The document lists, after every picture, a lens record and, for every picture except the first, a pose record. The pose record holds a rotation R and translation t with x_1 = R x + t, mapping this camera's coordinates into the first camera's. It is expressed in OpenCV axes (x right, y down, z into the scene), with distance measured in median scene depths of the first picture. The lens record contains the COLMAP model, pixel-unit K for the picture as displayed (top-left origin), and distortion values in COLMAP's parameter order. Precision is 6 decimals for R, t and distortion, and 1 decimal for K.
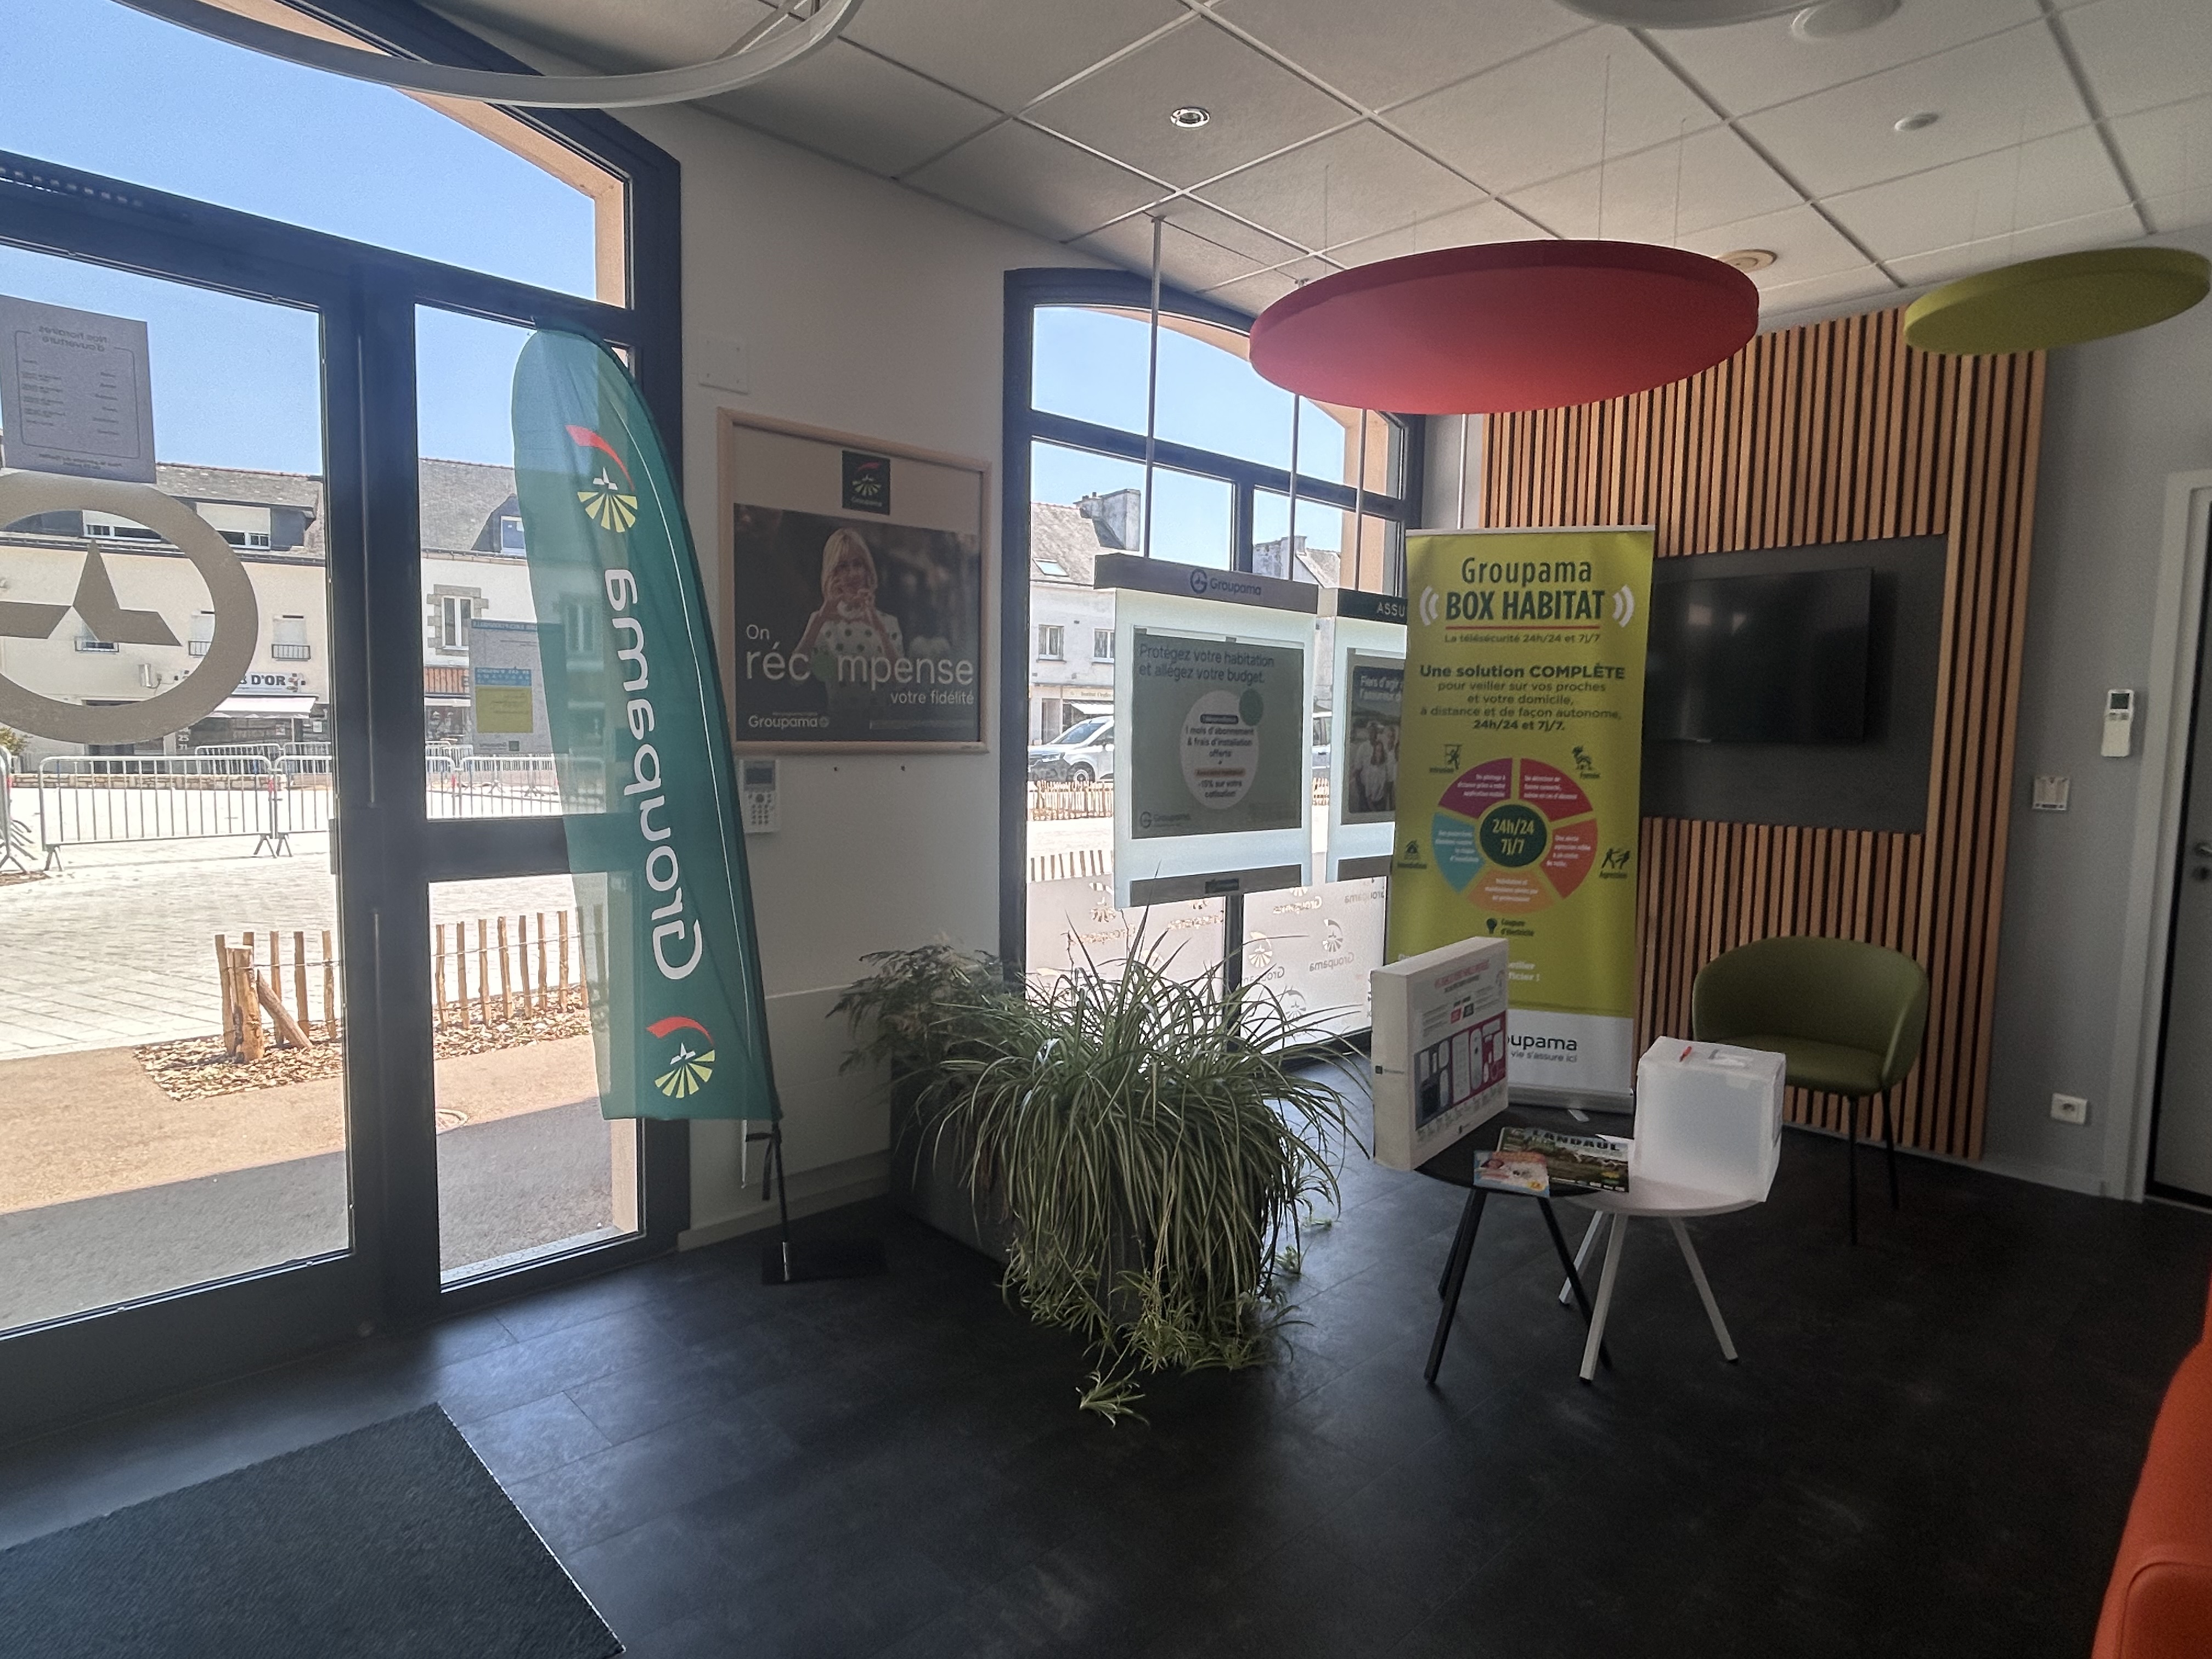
lens RADIAL K [[1224.4, 0, 1089.6], [0, 1224.4, 833.6], [0, 0, 1]] dist [-0.003826, -0.000126]
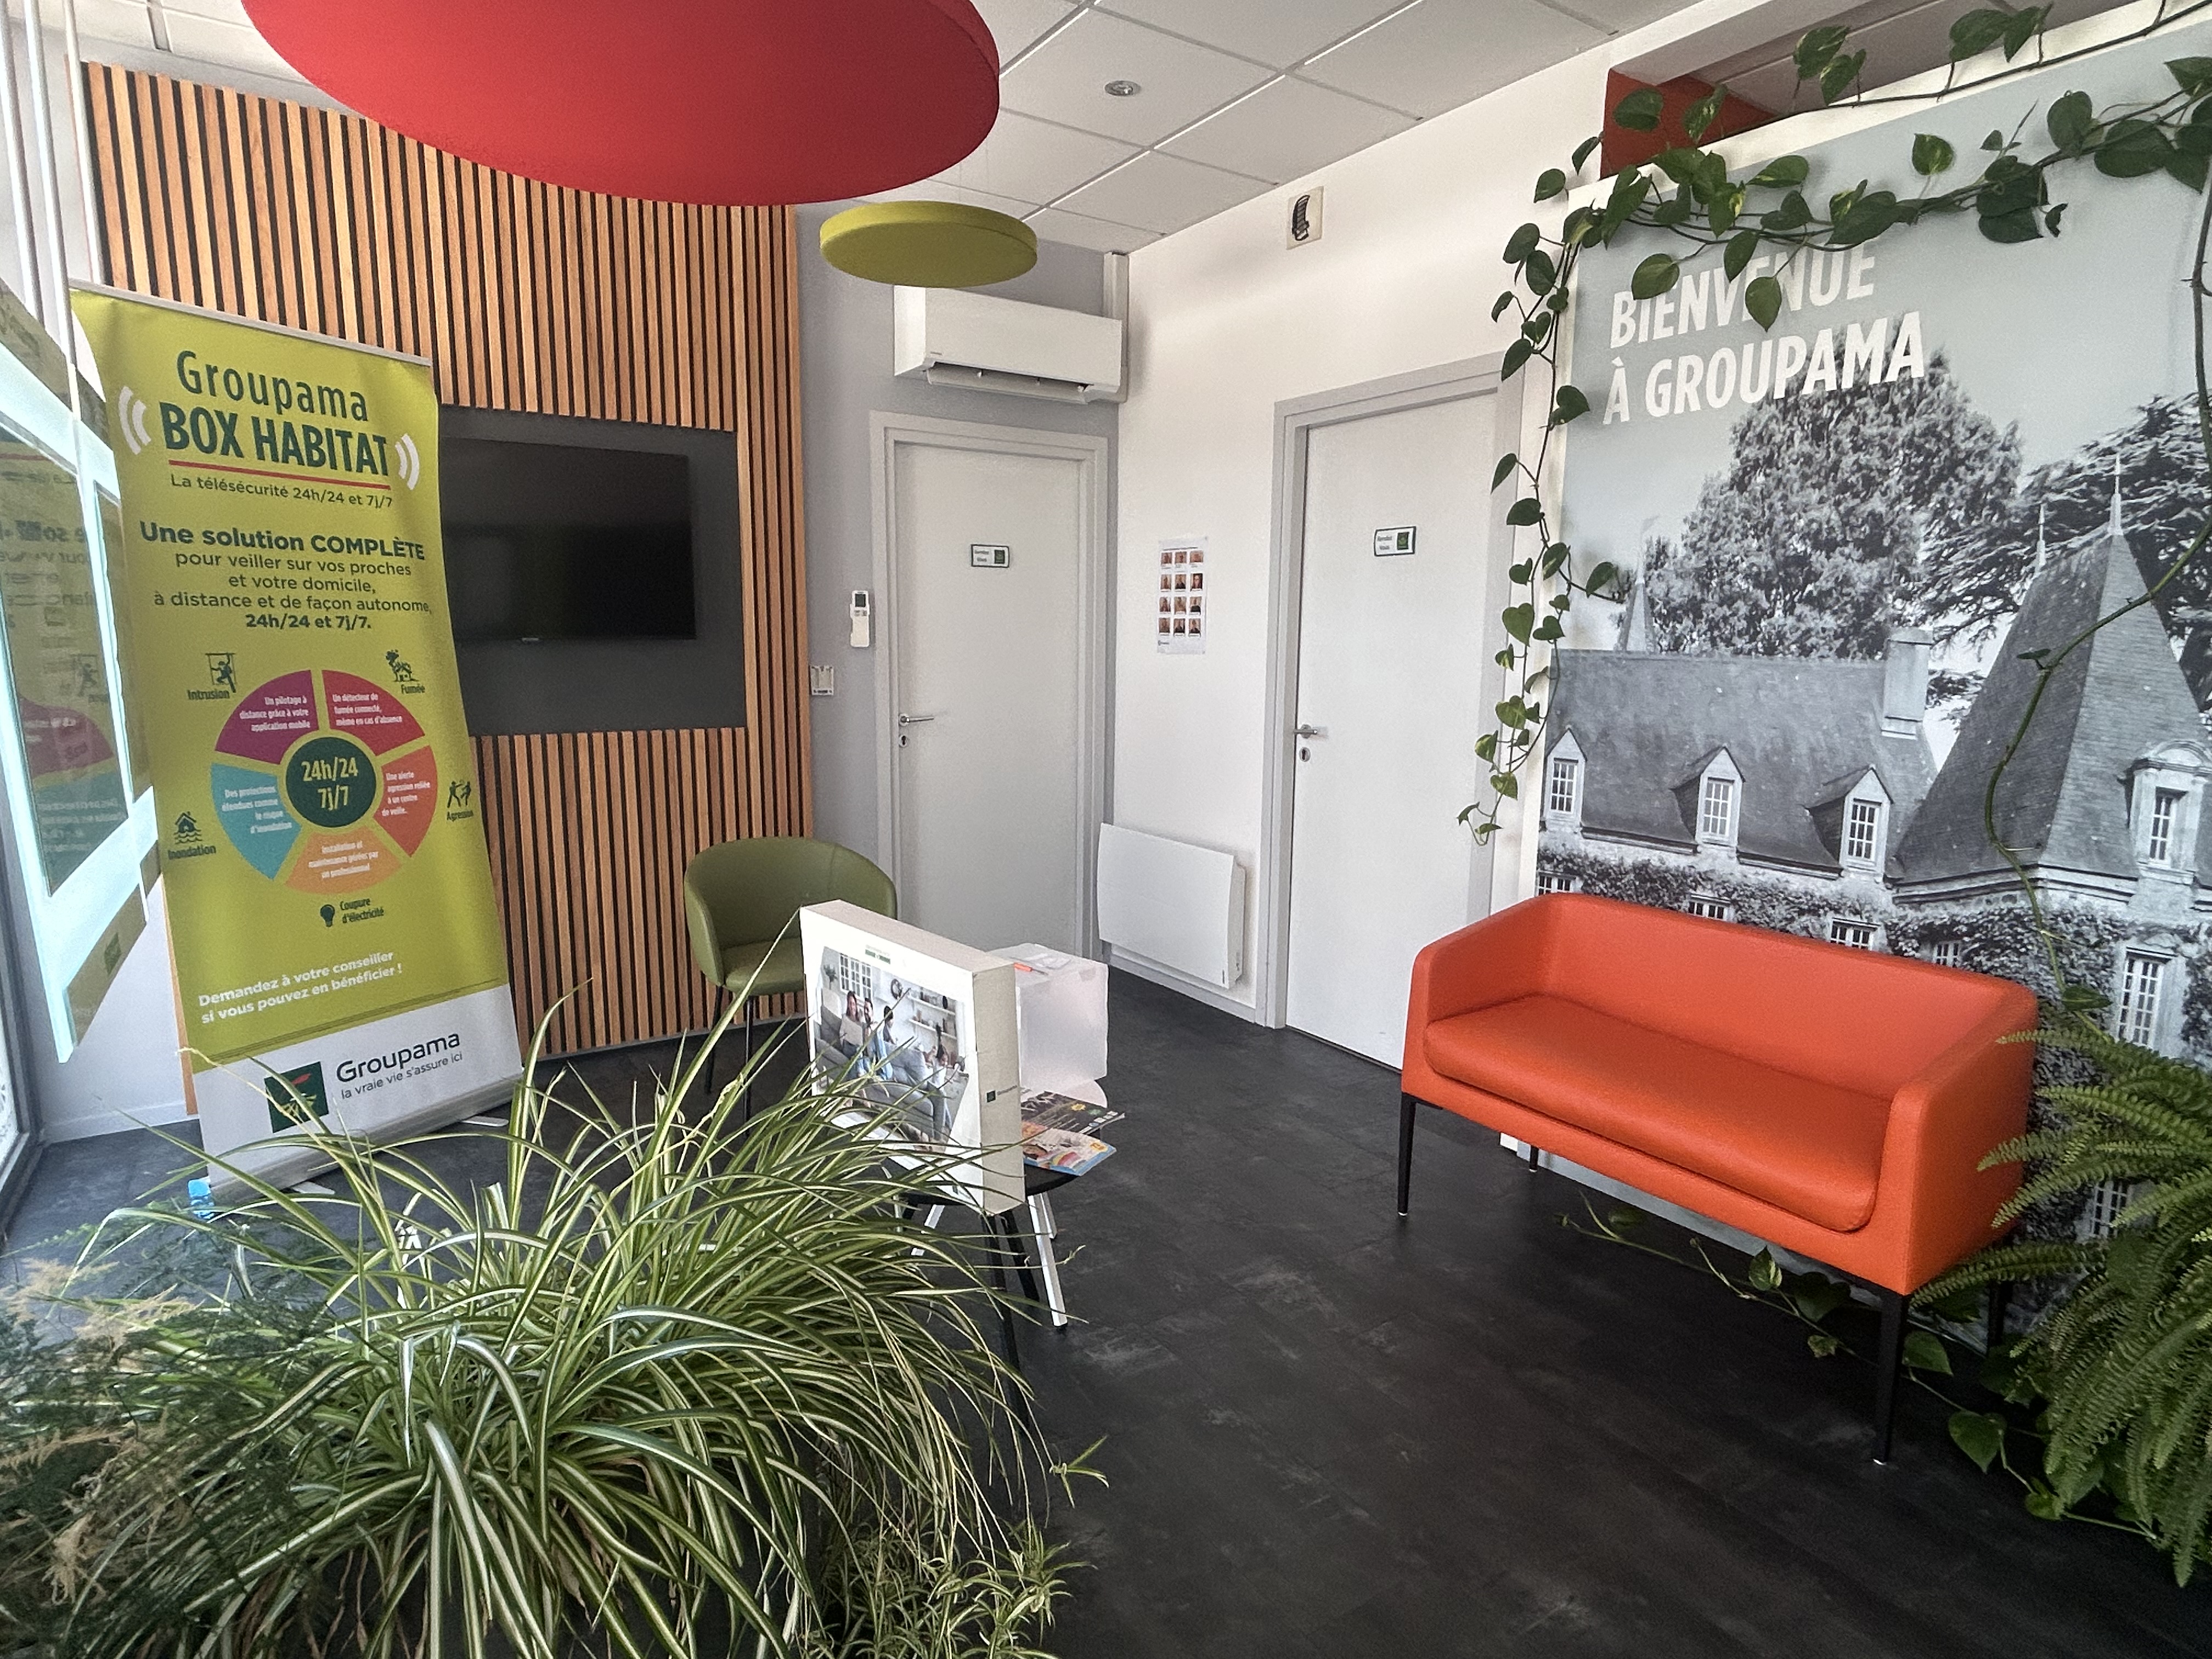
lens RADIAL K [[1224.4, 0, 1089.6], [0, 1224.4, 833.6], [0, 0, 1]] dist [-0.003826, -0.000126]
pose [[0.178876, -0.173291, 0.968490, -0.256658], [0.081664, 0.983585, 0.160909, -0.046400], [-0.980477, 0.050308, 0.190091, 0.447261]]
